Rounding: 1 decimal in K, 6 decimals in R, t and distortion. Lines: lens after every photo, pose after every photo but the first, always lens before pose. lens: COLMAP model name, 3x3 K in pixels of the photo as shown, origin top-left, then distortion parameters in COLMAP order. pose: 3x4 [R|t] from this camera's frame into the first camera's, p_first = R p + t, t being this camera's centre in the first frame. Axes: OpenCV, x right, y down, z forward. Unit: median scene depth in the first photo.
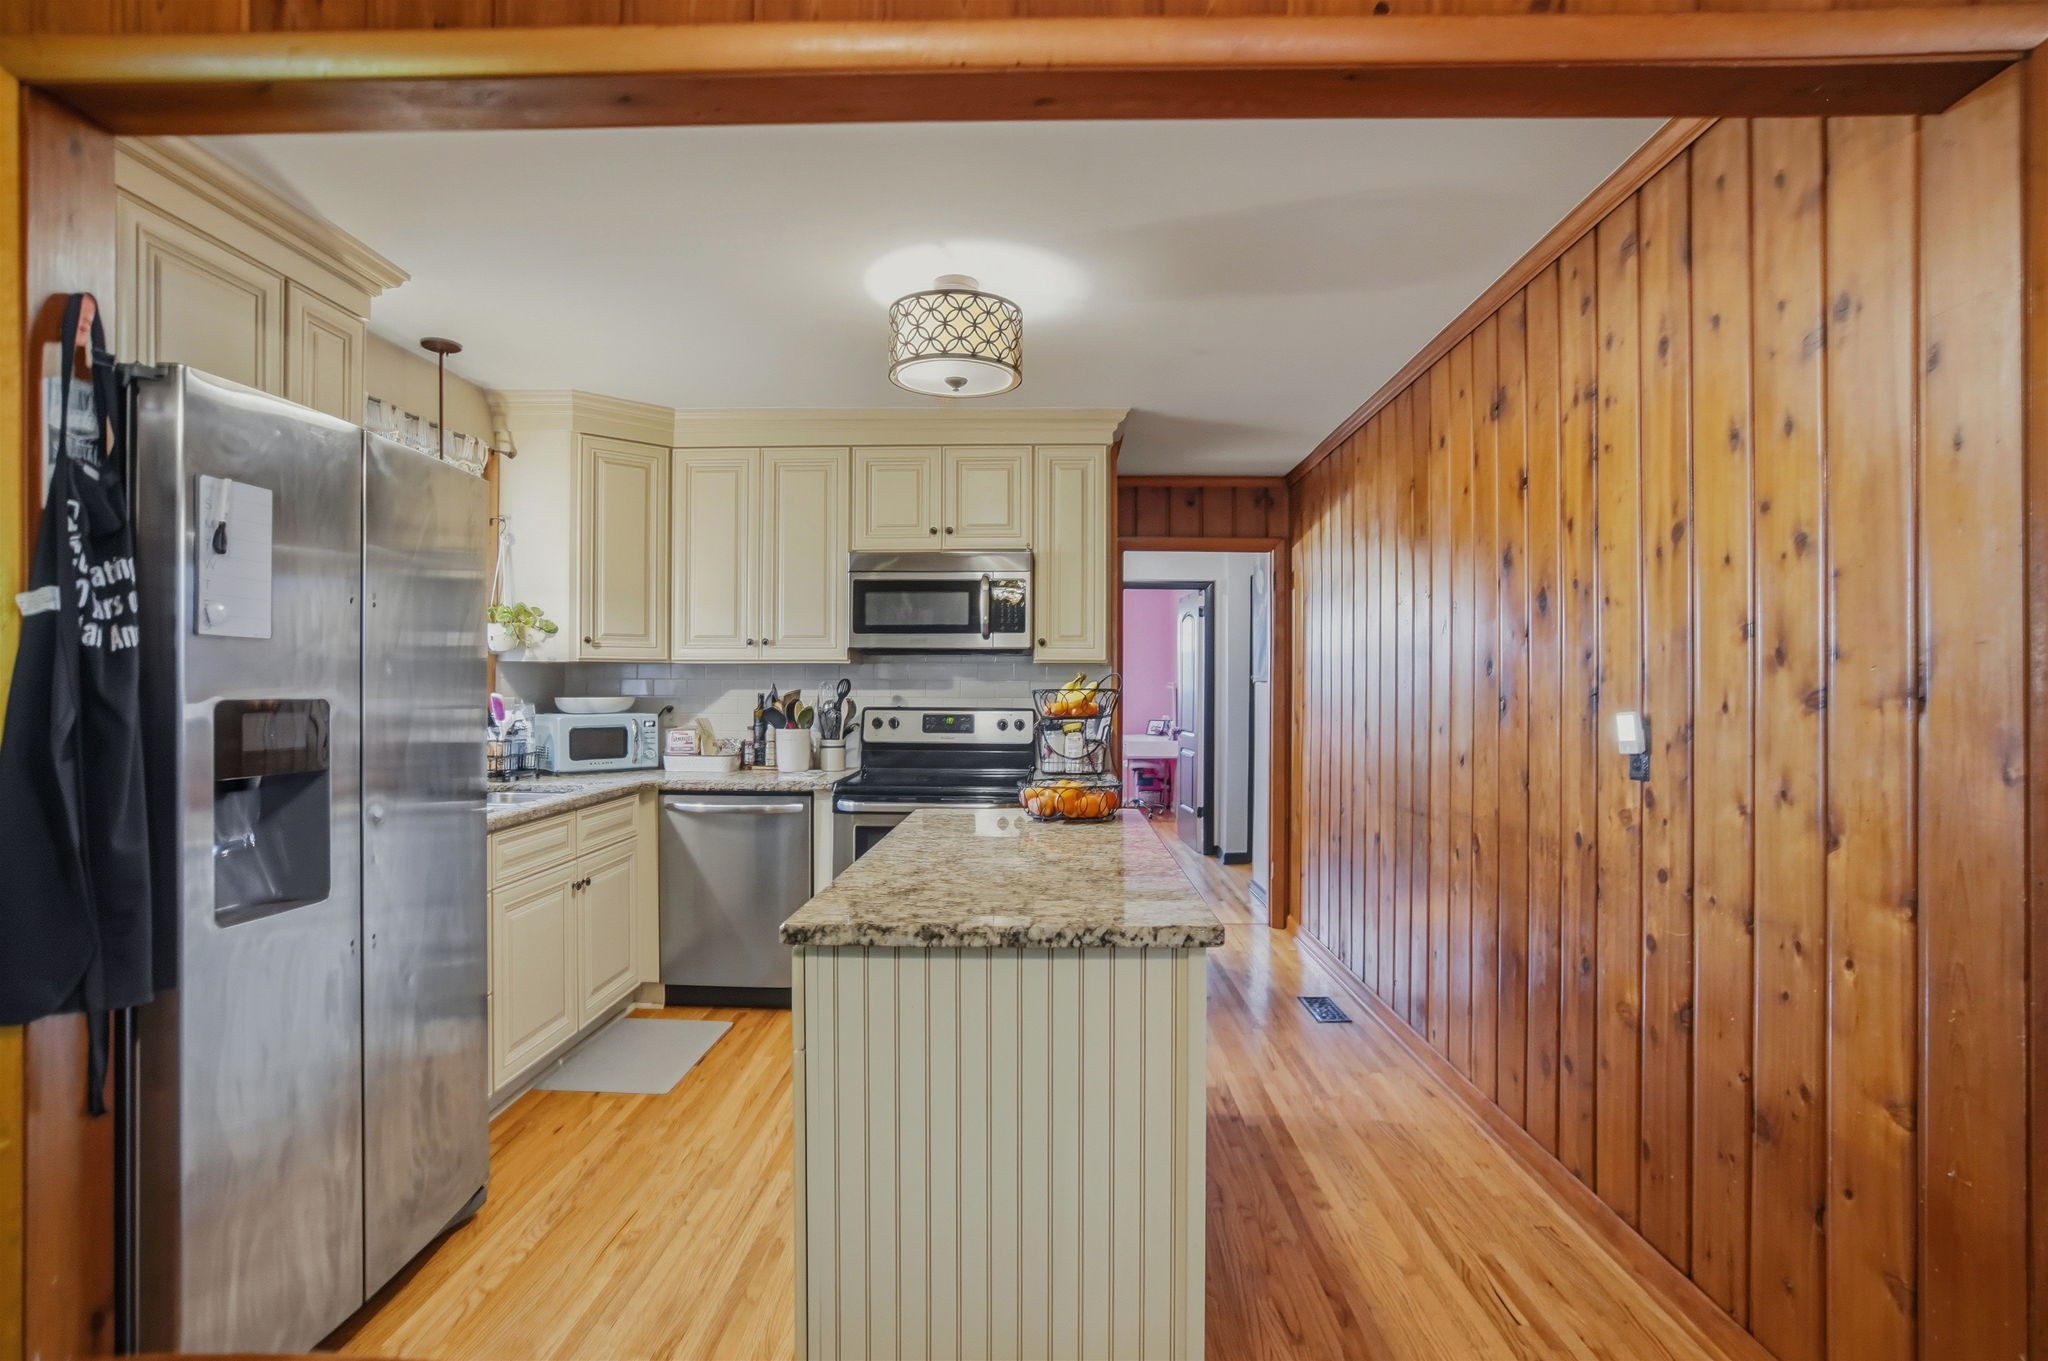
lens RADIAL K [[1050.5, 0, 1024.0], [0, 1050.5, 680.5], [0, 0, 1]] dist [-0.000847, 0.000332]
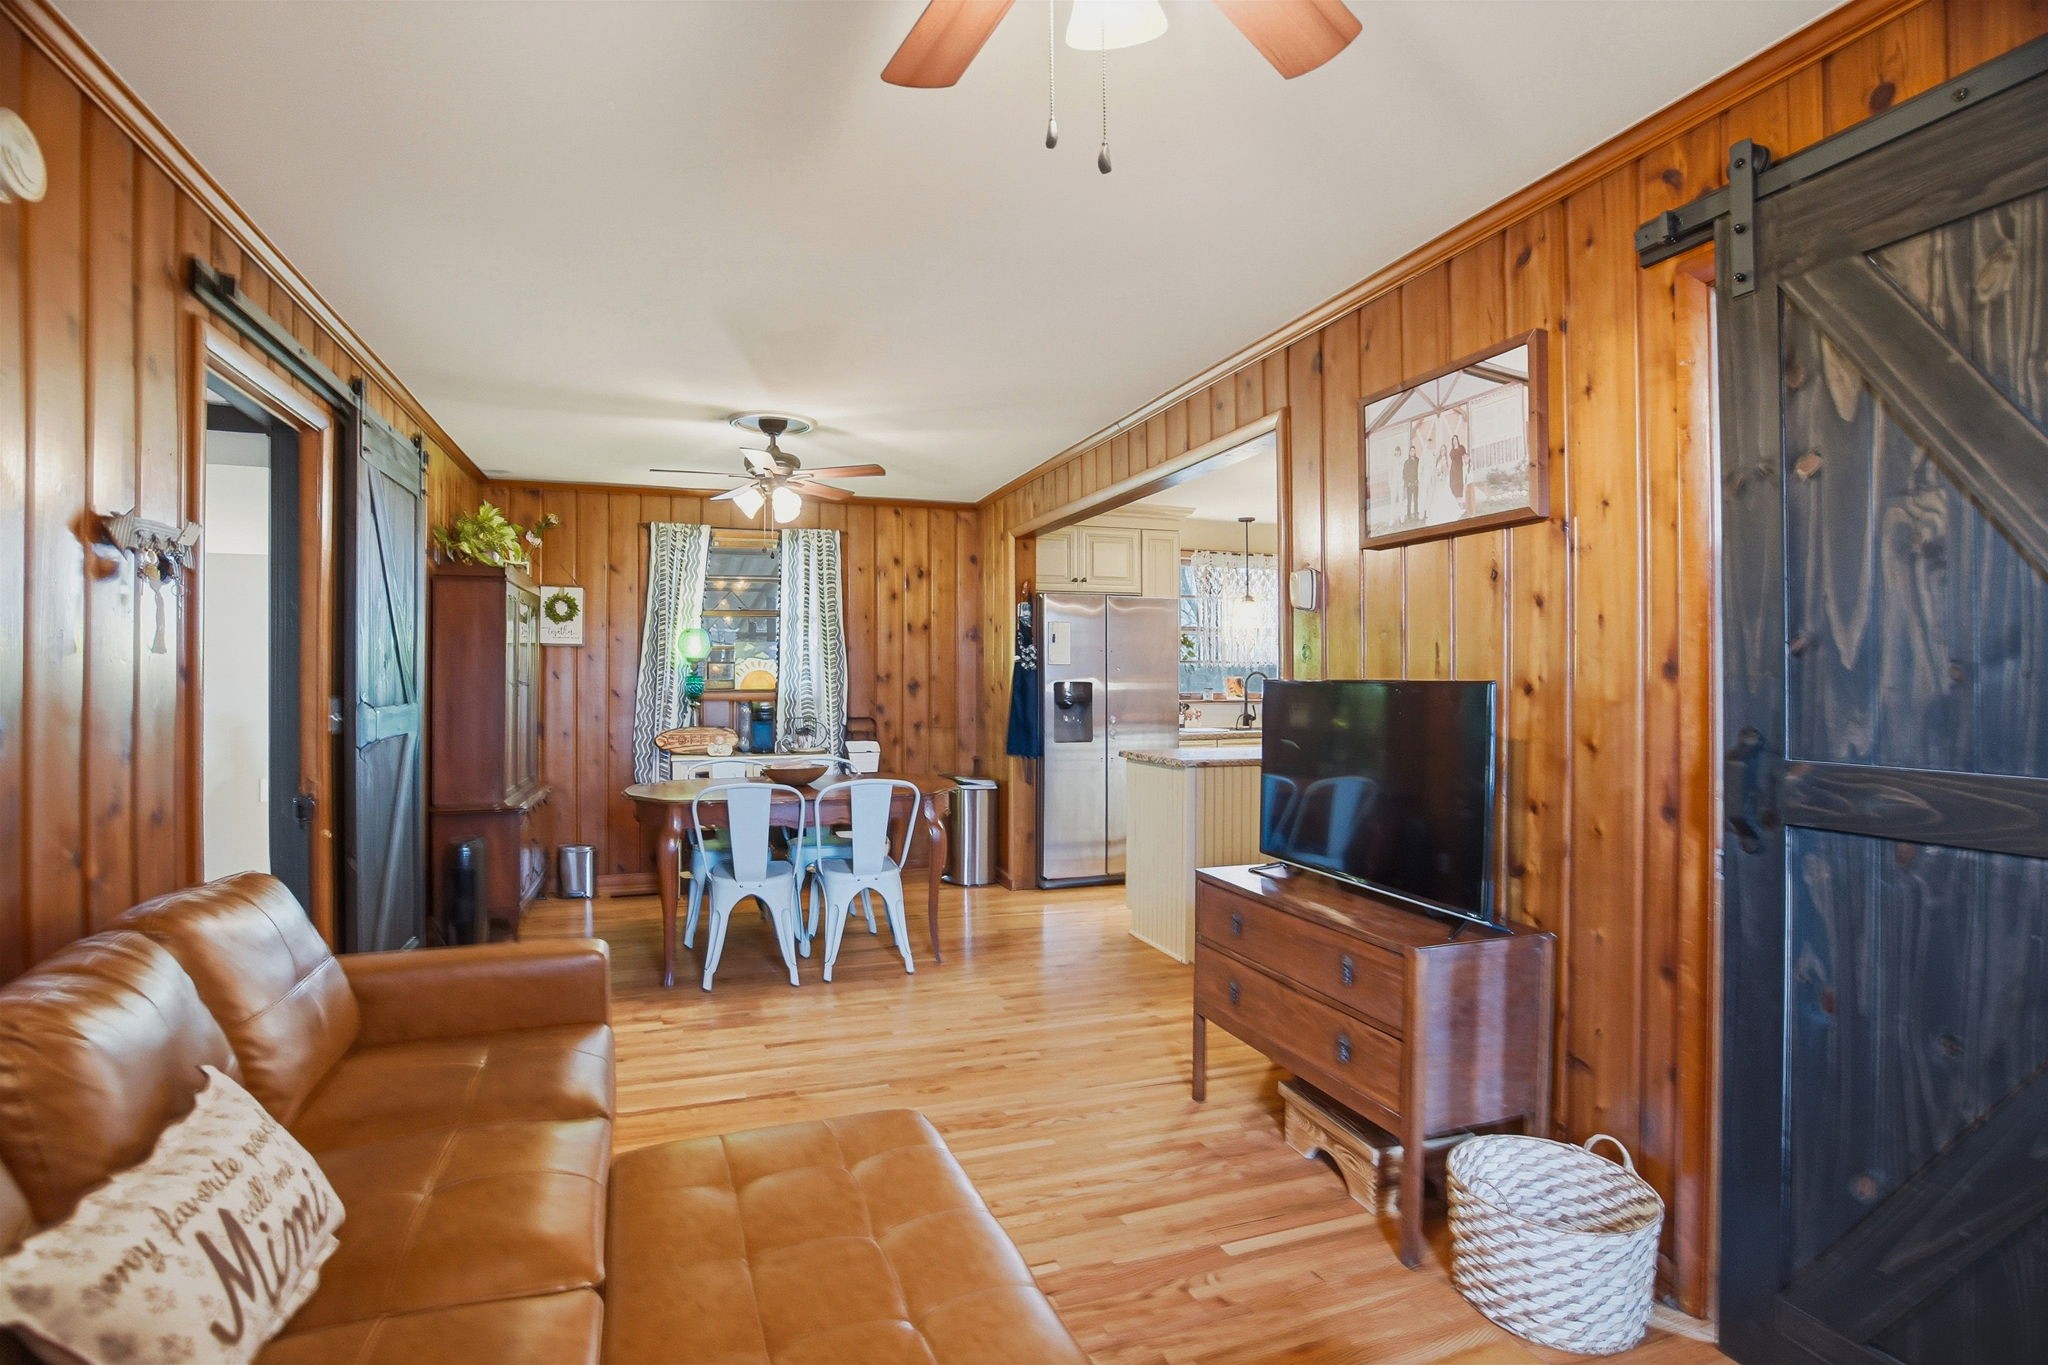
lens RADIAL K [[949.6, 0, 1024.0], [0, 949.6, 682.5], [0, 0, 1]] dist [-0.000819, -0.000032]
pose [[0.370943, 0.004464, -0.928645, 0.936372], [0.010172, 0.999909, 0.008870, -0.004422], [0.928600, -0.012736, 0.370864, -0.134130]]
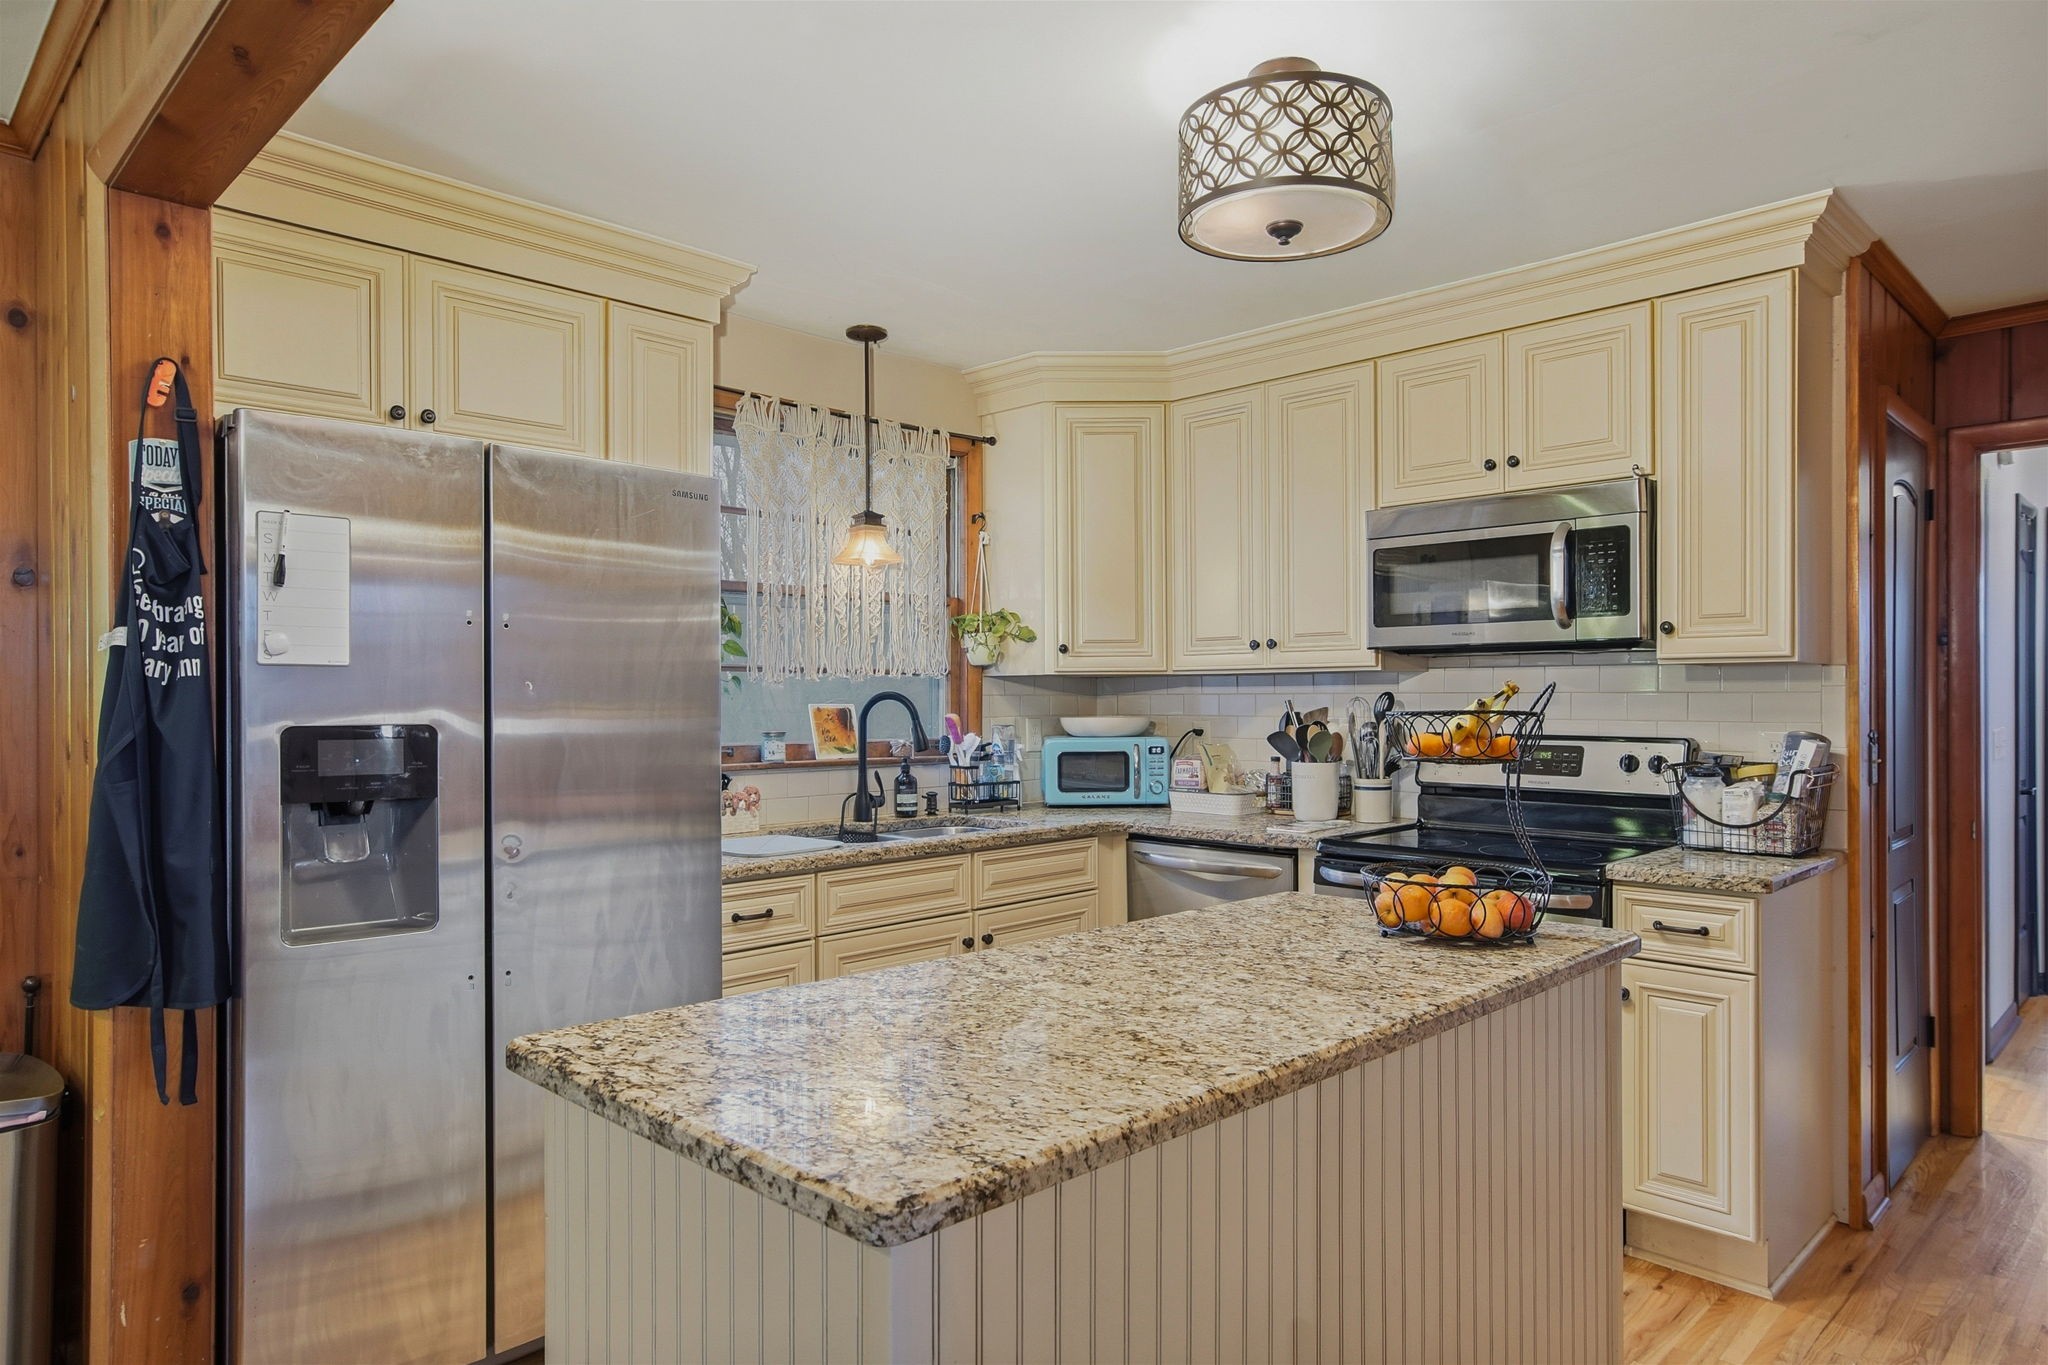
lens RADIAL K [[1269.7, 0, 1027.7], [0, 1269.7, 696.1], [0, 0, 1]] dist [-0.002107, 0.001645]
pose [[0.733400, -0.007051, -0.679761, 0.254500], [0.010156, 0.999948, 0.000584, -0.001837], [0.679722, -0.007332, 0.733433, 0.240756]]
